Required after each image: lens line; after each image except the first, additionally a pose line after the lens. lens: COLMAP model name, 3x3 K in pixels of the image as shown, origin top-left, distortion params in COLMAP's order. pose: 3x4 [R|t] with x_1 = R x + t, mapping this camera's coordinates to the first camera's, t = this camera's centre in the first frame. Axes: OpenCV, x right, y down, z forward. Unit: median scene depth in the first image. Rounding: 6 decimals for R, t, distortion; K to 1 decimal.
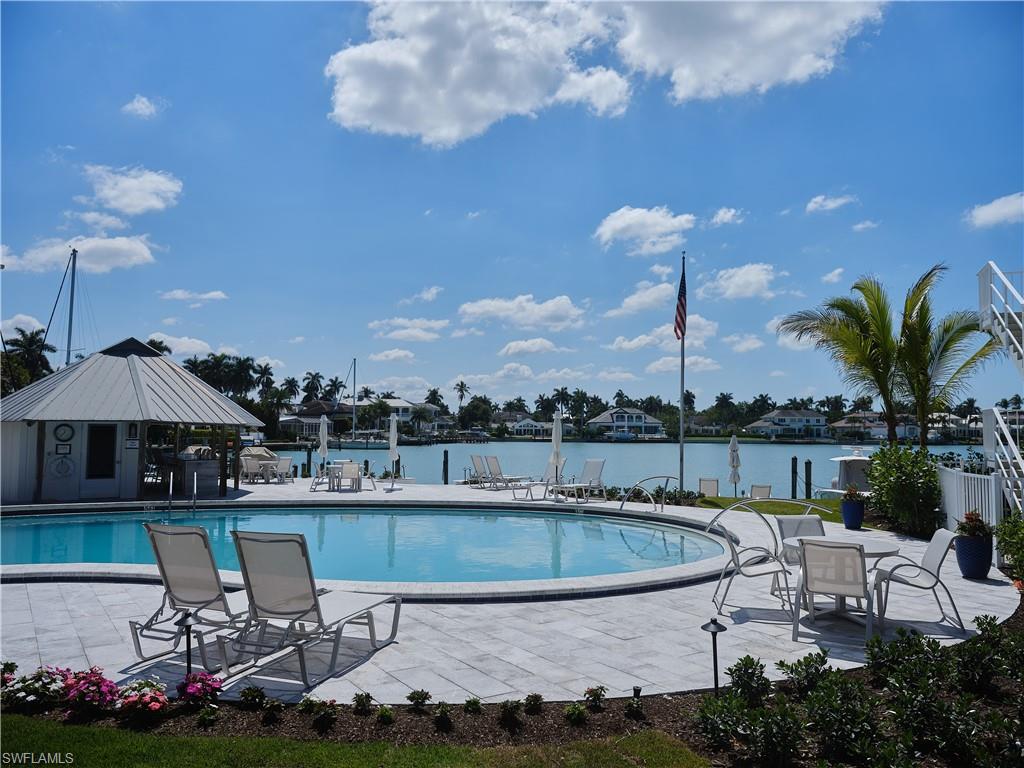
lens RADIAL K [[773.1, 0, 512.0], [0, 773.1, 384.0], [0, 0, 1]] dist [0.001731, 0.000588]
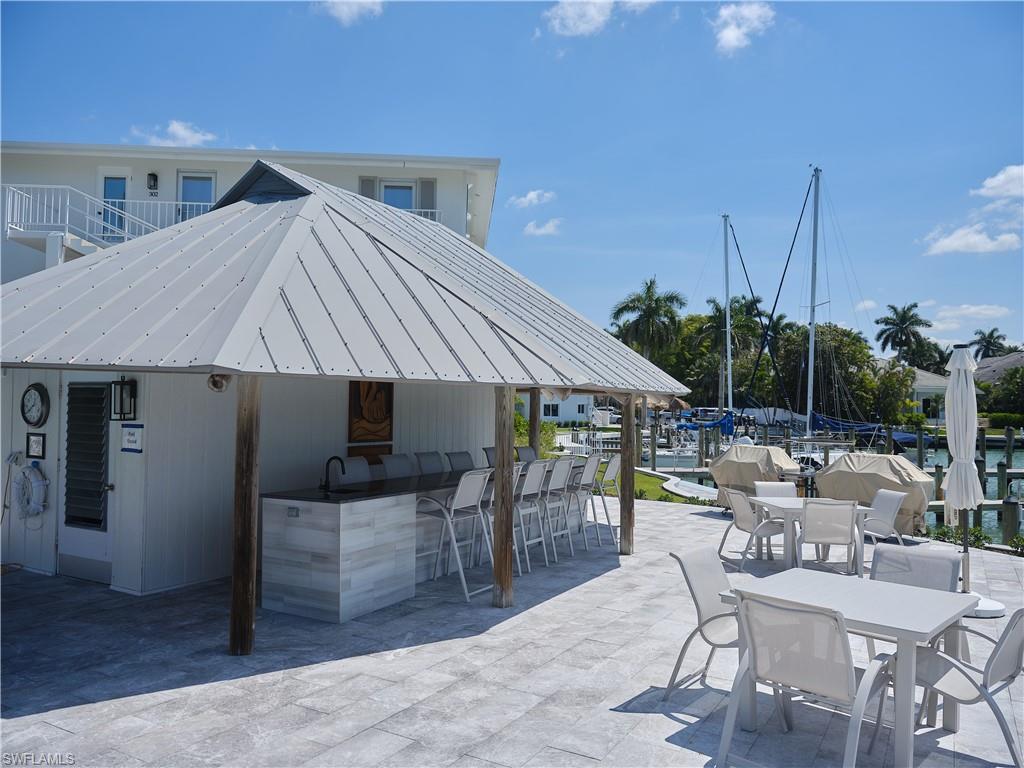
lens RADIAL K [[773.1, 0, 512.0], [0, 773.1, 384.0], [0, 0, 1]] dist [0.001731, 0.000588]
pose [[0.452810, -0.030440, -0.891087, -0.017396], [0.045692, 0.998896, -0.010904, 0.009588], [0.890435, -0.035778, 0.453701, 0.147747]]
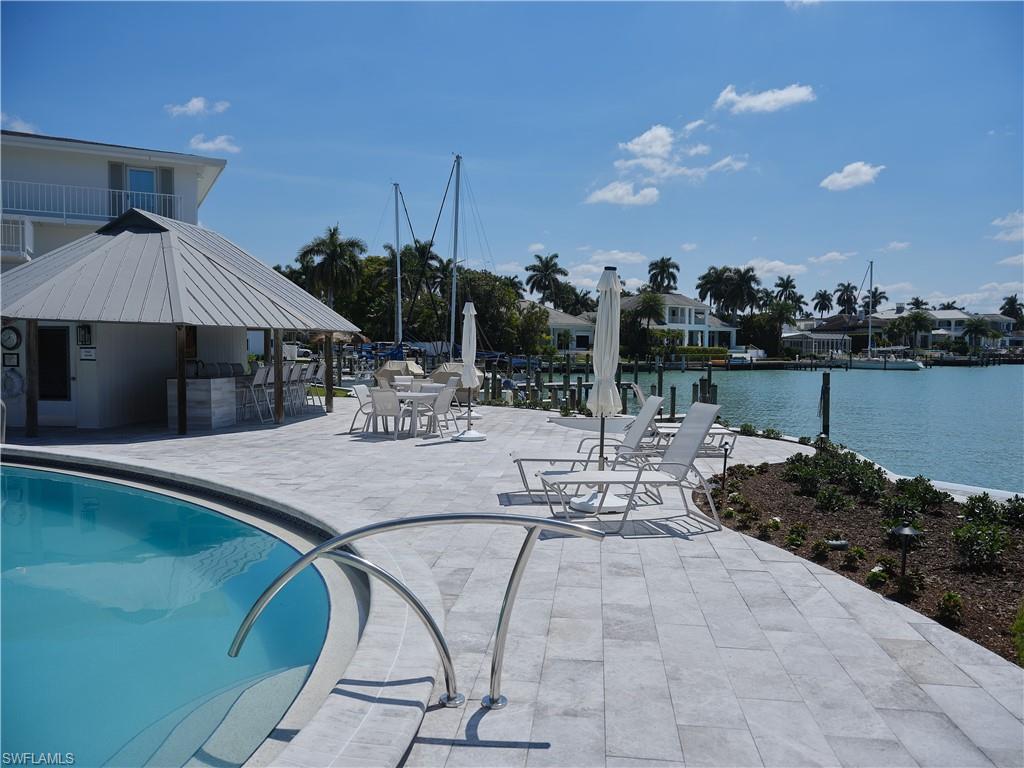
lens RADIAL K [[773.1, 0, 512.0], [0, 773.1, 384.0], [0, 0, 1]] dist [0.001731, 0.000588]
pose [[0.766803, 0.027763, -0.641282, 0.039023], [0.039507, 0.995129, 0.090321, 0.008277], [0.640666, -0.094594, 0.761971, 0.103343]]
